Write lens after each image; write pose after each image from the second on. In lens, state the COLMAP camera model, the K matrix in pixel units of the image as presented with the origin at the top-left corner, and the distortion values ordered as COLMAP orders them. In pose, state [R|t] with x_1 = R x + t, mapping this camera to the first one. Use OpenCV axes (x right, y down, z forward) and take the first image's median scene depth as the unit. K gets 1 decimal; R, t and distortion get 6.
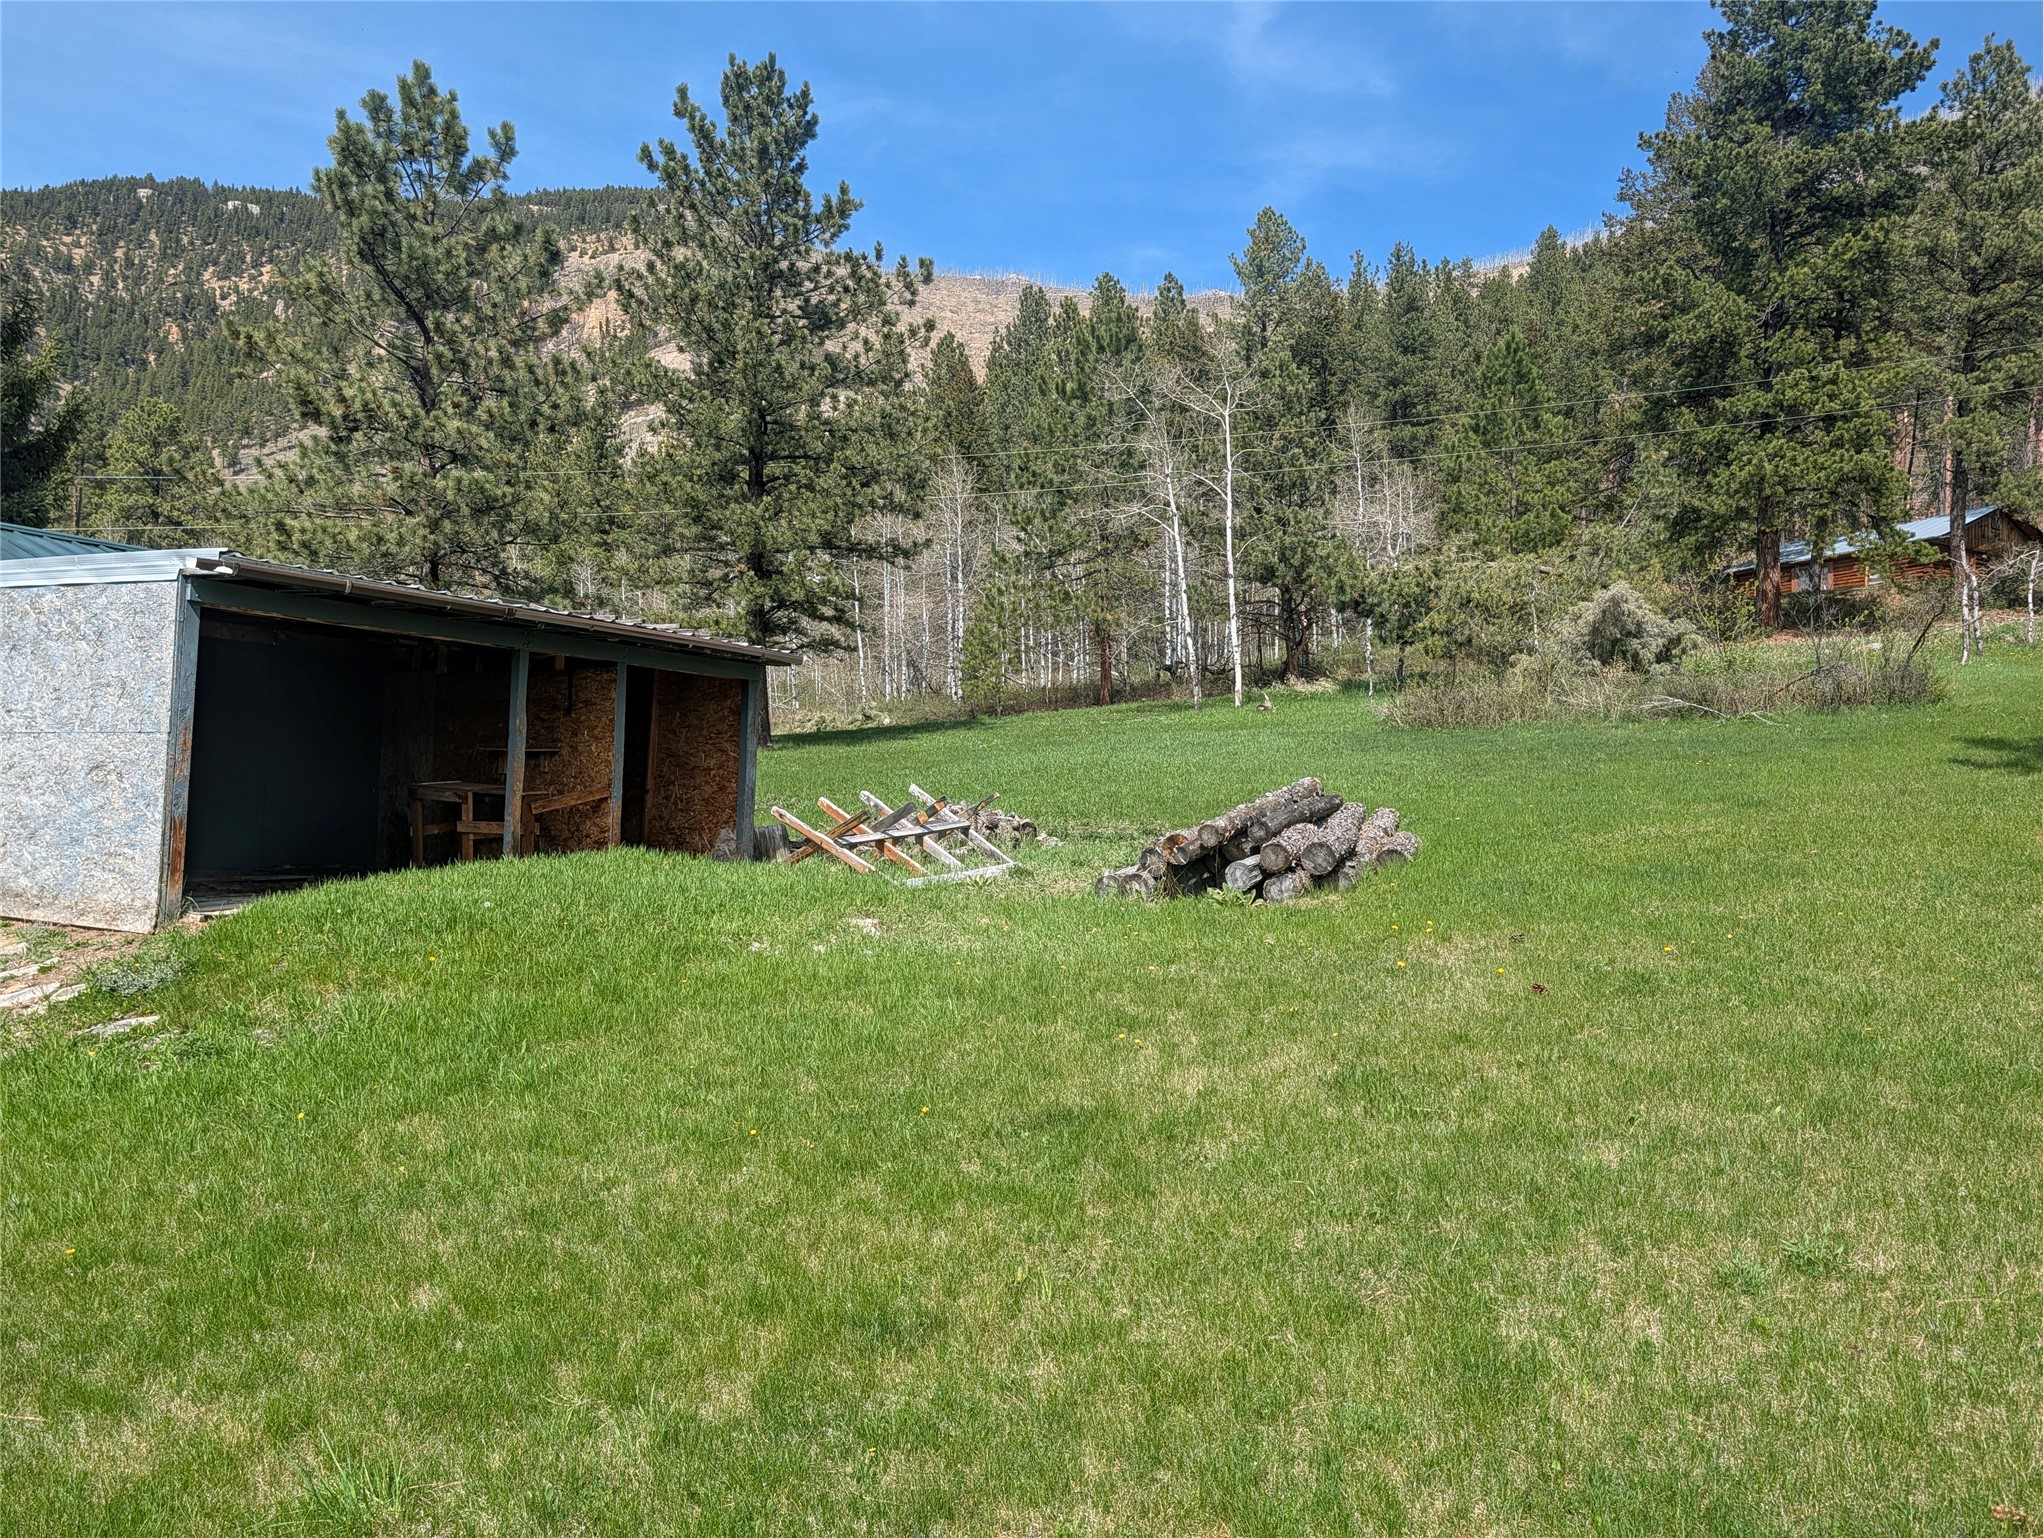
lens RADIAL K [[1456.8, 0, 1014.4], [0, 1456.8, 756.9], [0, 0, 1]] dist [0.031726, -0.032544]
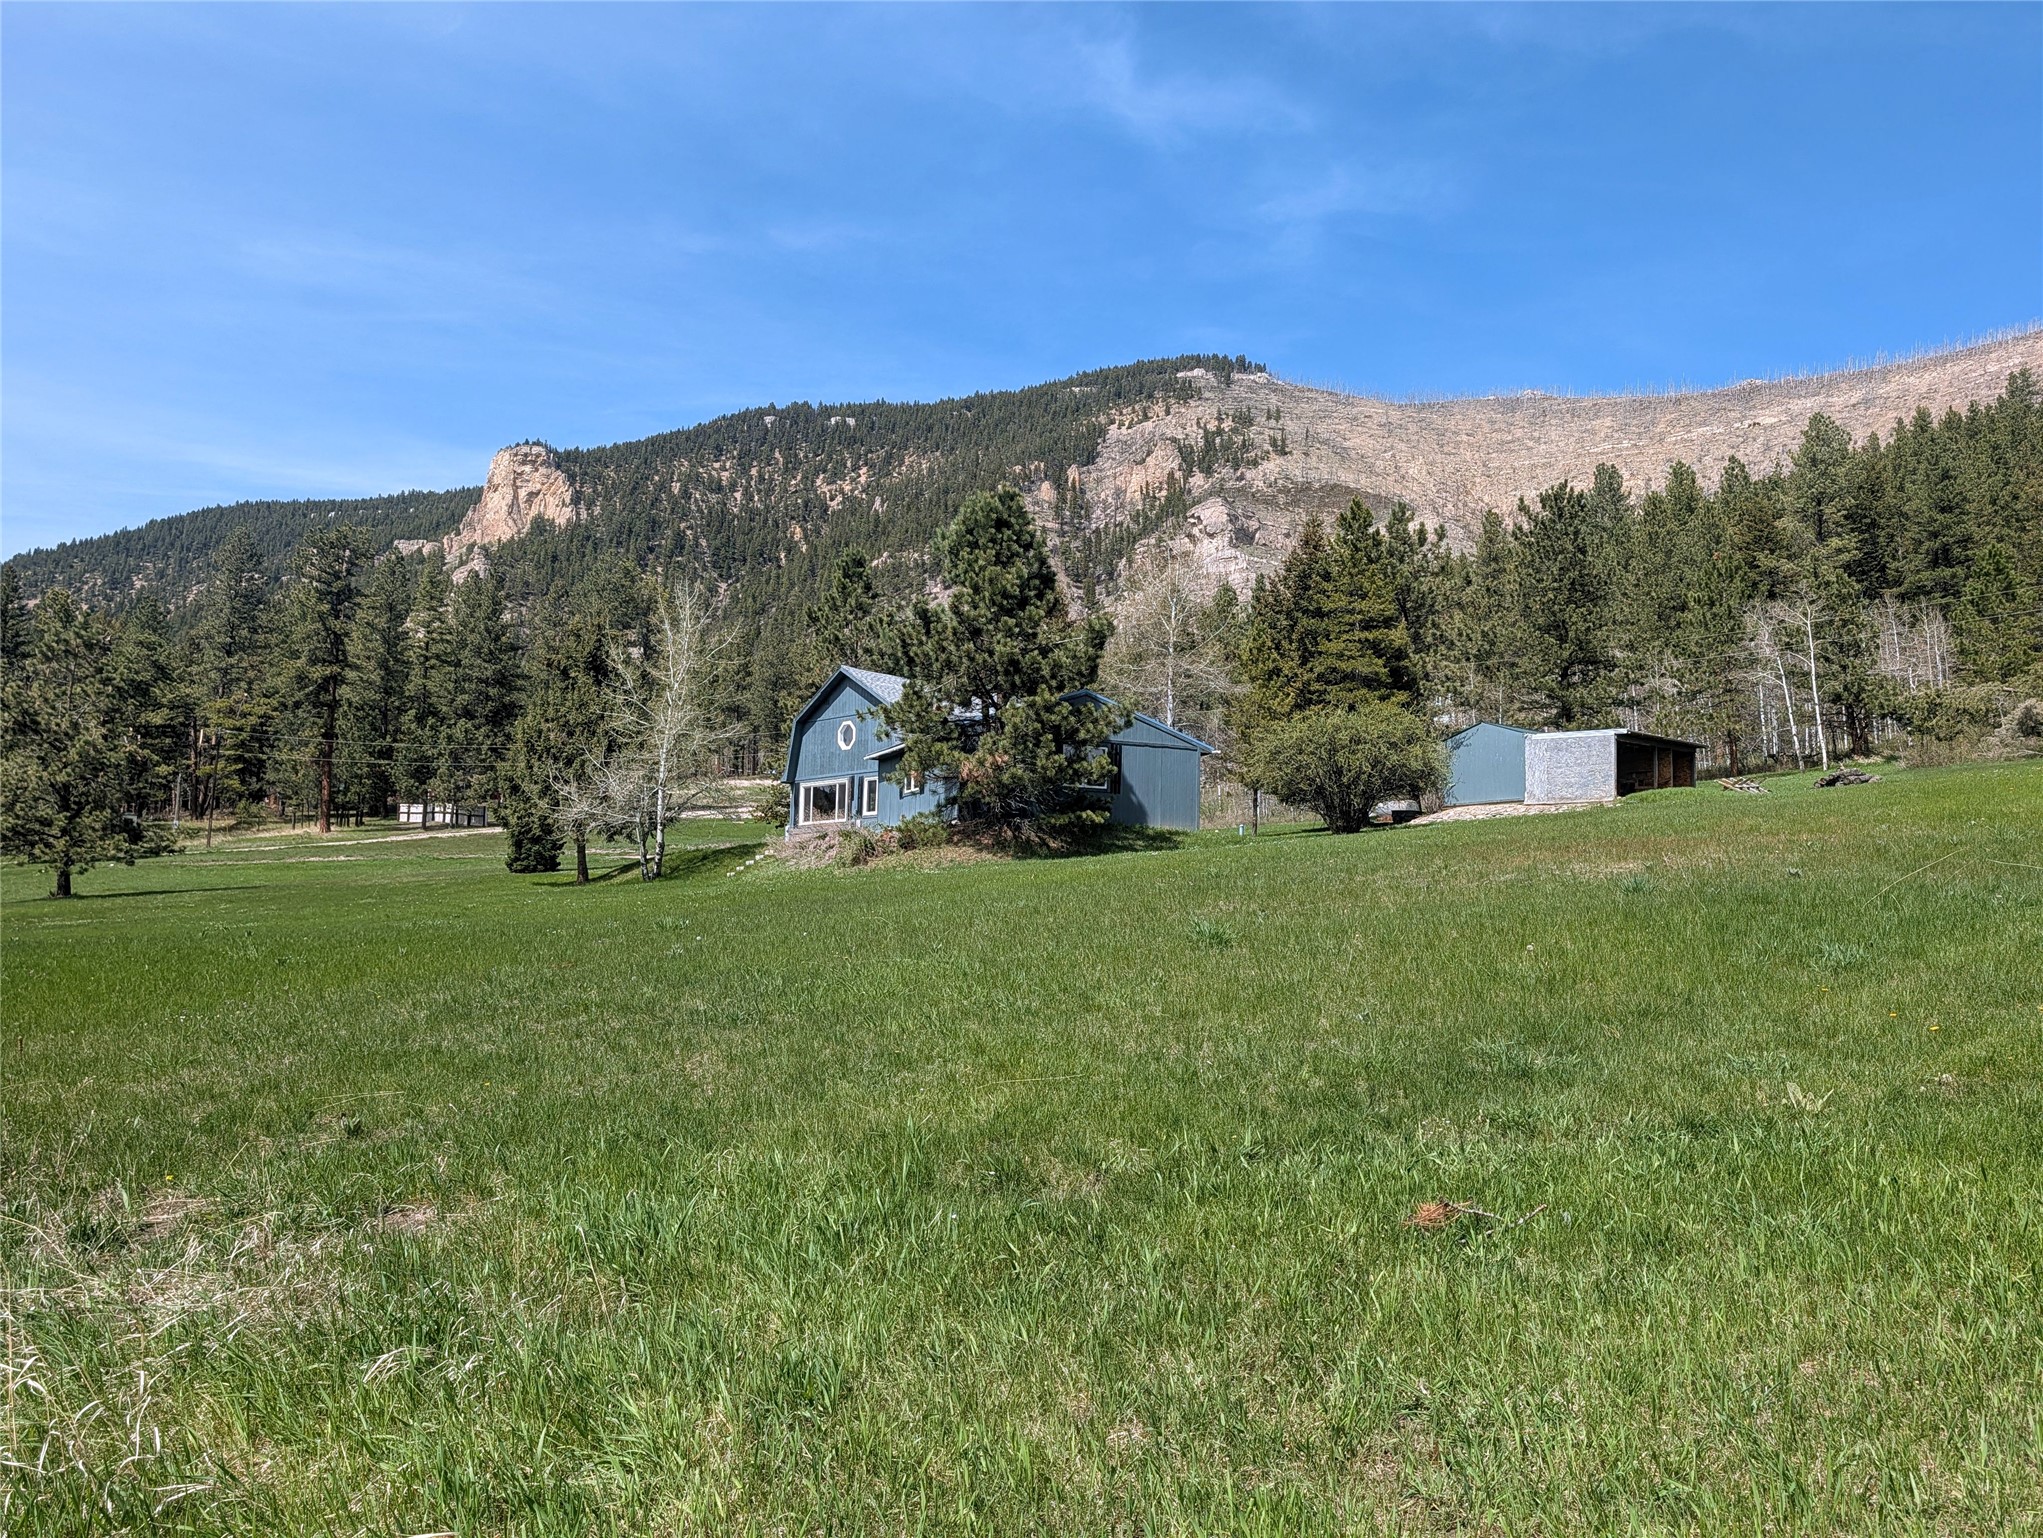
lens RADIAL K [[1456.8, 0, 1049.7], [0, 1456.8, 778.7], [0, 0, 1]] dist [0.031726, -0.032544]
pose [[0.948014, -0.044171, -0.315147, -0.084453], [0.021995, 0.997047, -0.073580, 0.039009], [0.317467, 0.062824, 0.946186, -0.472113]]
